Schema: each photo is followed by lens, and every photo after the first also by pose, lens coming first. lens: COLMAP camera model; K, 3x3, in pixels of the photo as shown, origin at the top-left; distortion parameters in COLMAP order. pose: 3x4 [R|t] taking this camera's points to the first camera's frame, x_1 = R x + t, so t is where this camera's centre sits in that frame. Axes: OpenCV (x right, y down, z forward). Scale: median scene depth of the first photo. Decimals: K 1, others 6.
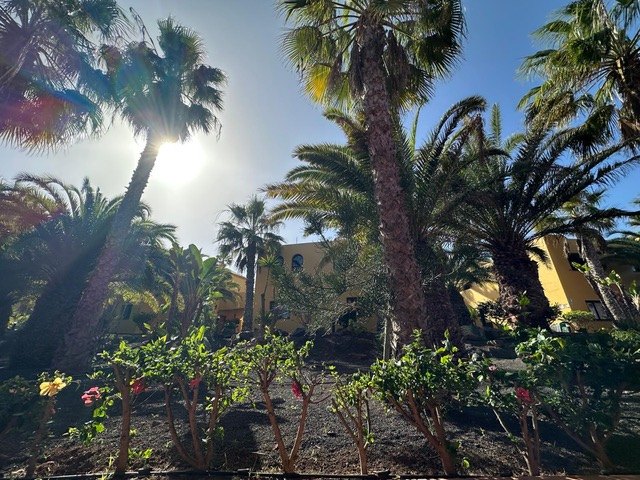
lens RADIAL K [[261.6, 0, 320.0], [0, 261.6, 240.0], [0, 0, 1]] dist [0.010137, -0.000045]
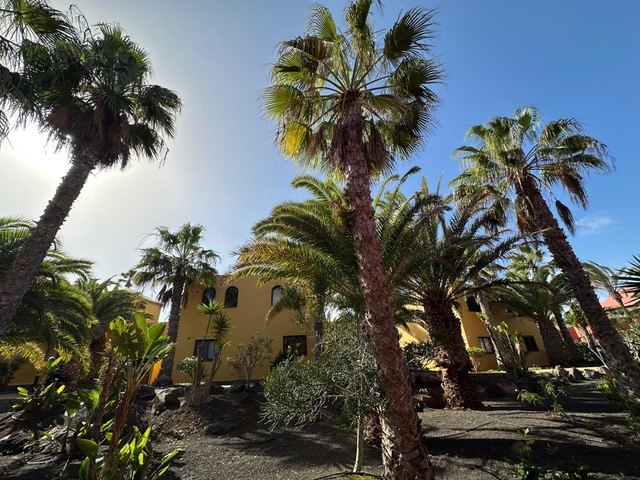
lens RADIAL K [[261.6, 0, 320.0], [0, 261.6, 240.0], [0, 0, 1]] dist [0.010137, -0.000045]
pose [[0.956649, 0.089527, 0.277140, -0.119473], [-0.071105, 0.994581, -0.075842, -0.117423], [-0.282429, 0.052848, 0.957831, 0.023123]]
